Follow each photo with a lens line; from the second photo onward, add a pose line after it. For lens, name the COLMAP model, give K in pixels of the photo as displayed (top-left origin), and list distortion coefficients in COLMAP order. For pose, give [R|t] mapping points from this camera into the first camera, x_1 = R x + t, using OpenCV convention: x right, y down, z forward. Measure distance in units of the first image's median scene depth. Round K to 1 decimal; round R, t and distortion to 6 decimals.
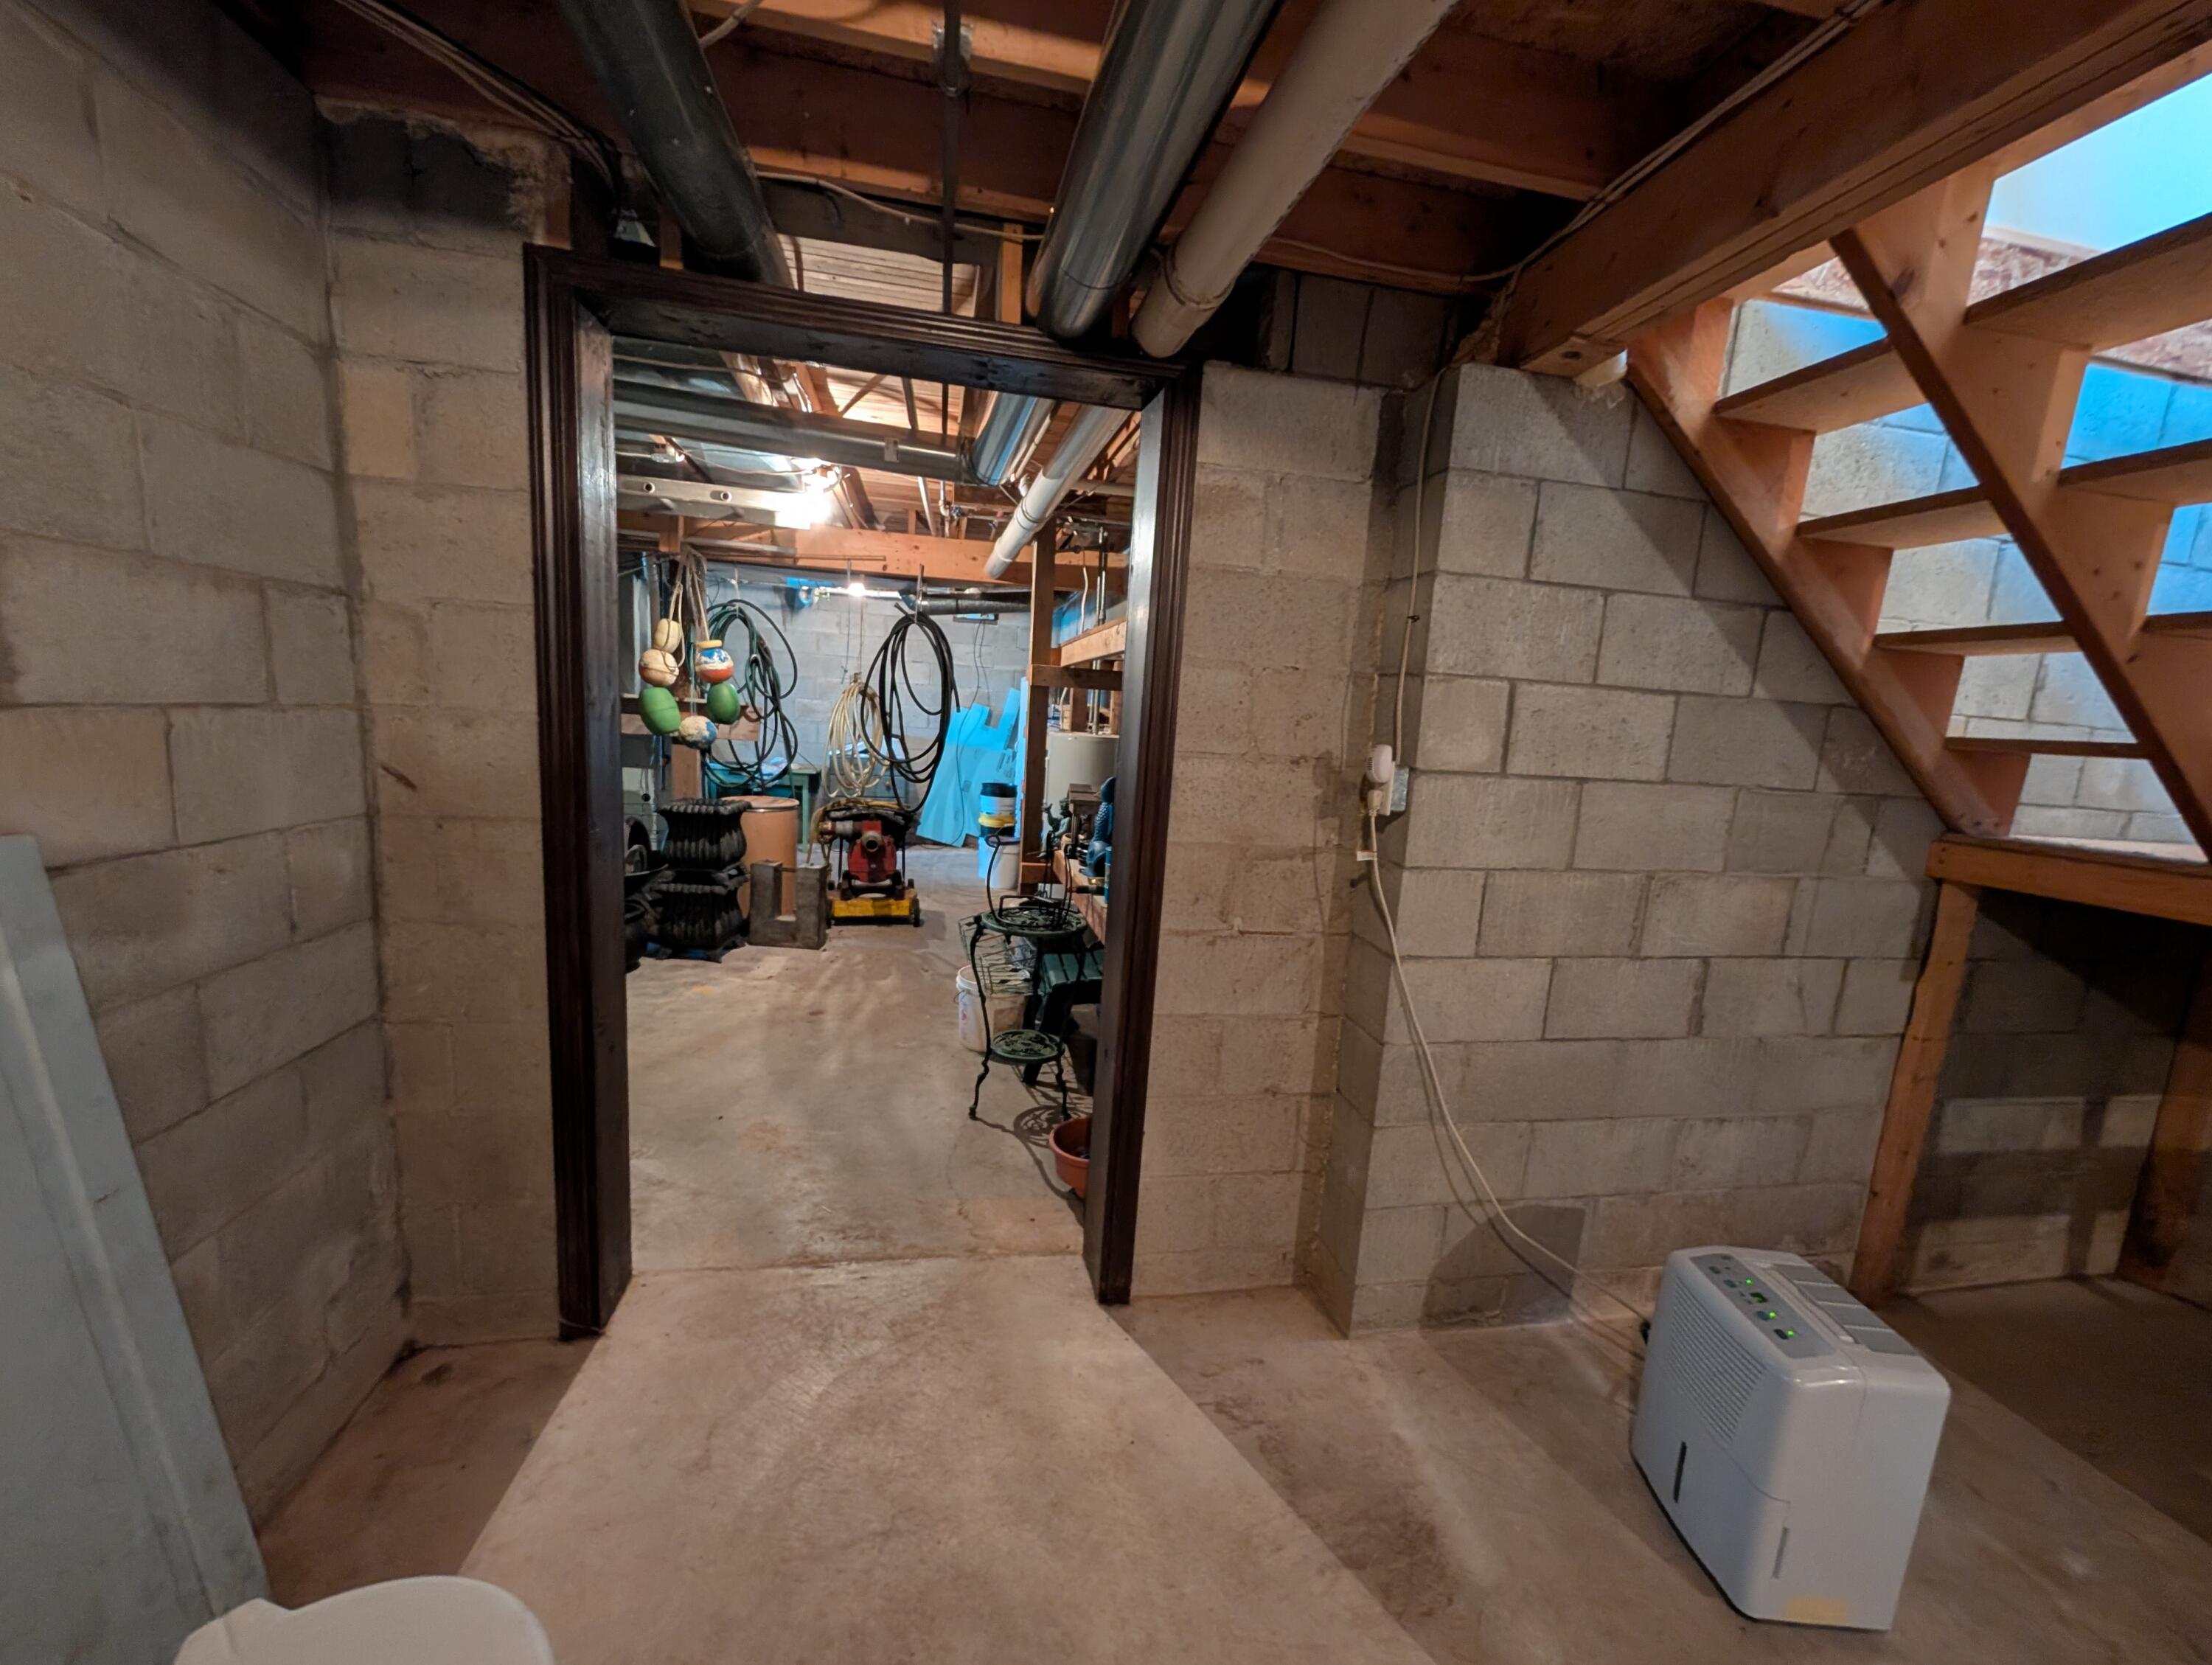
lens RADIAL K [[847.6, 0, 1107.3], [0, 847.6, 840.1], [0, 0, 1]] dist [0.000511, 0.000273]
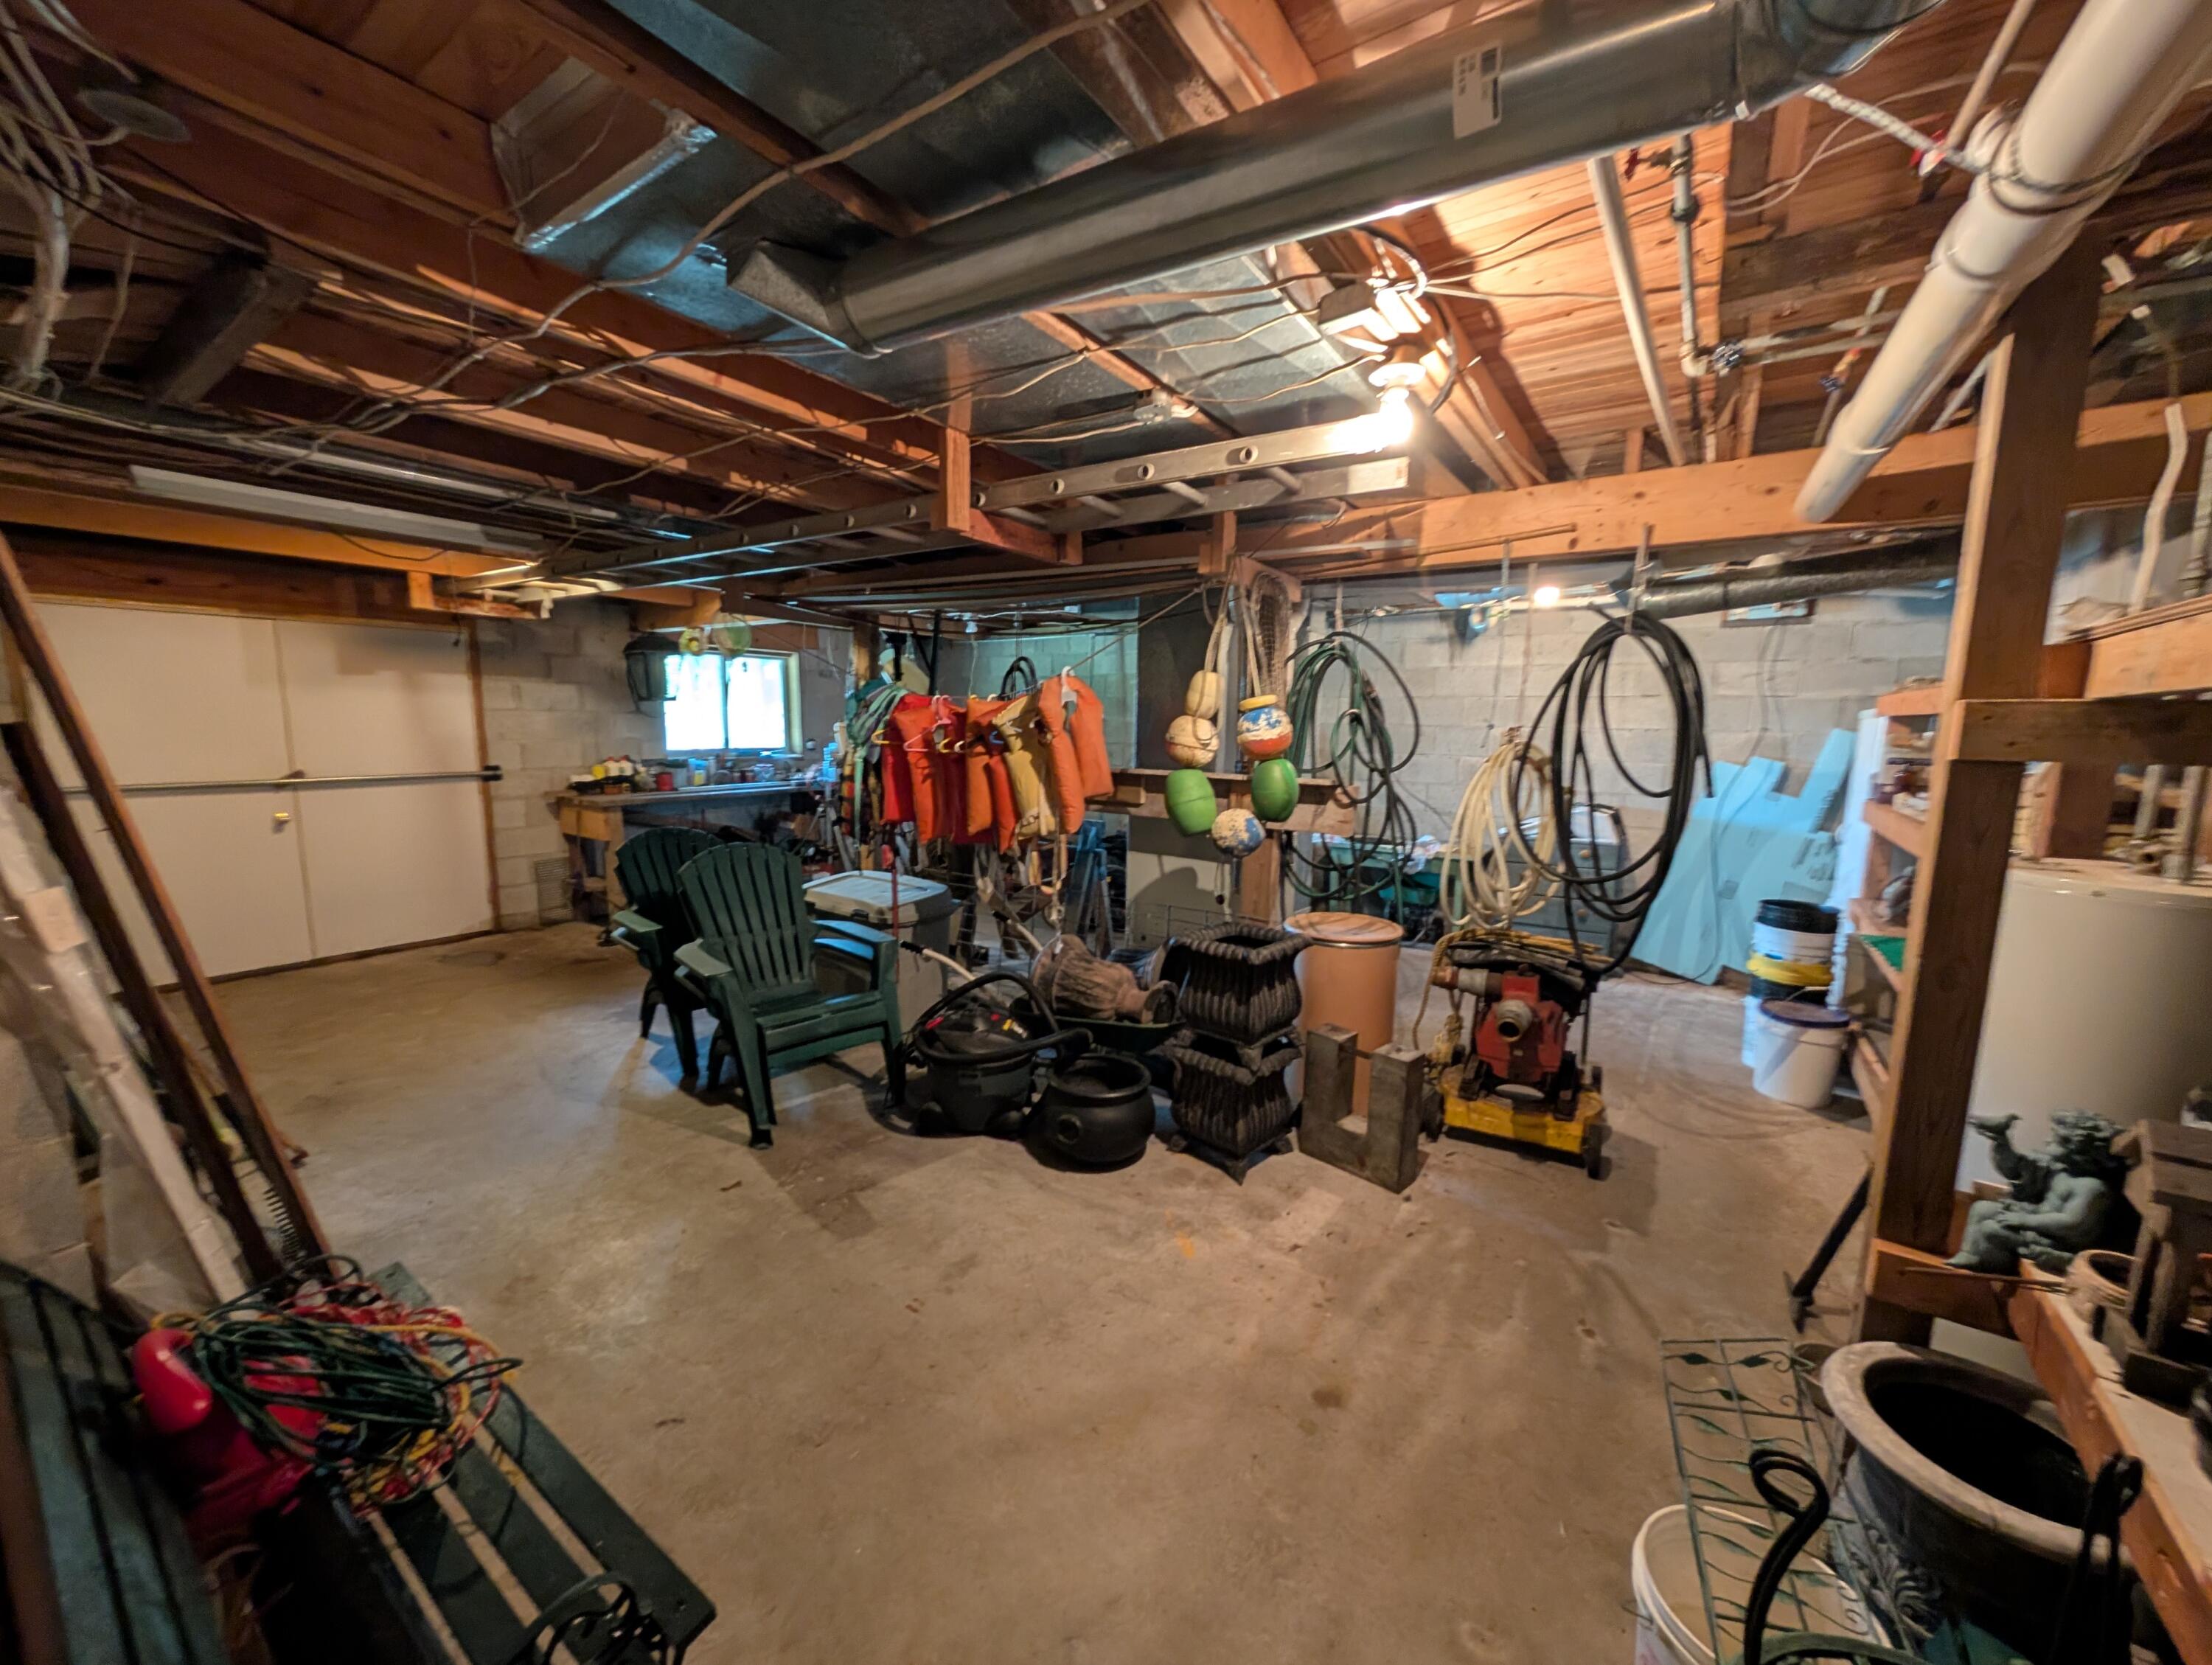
lens RADIAL K [[847.6, 0, 1107.3], [0, 847.6, 840.1], [0, 0, 1]] dist [0.000511, 0.000273]
pose [[0.693077, 0.047054, -0.719326, -0.058817], [-0.080171, 0.996708, -0.012046, -0.088375], [0.716392, 0.066018, 0.694568, 0.385517]]
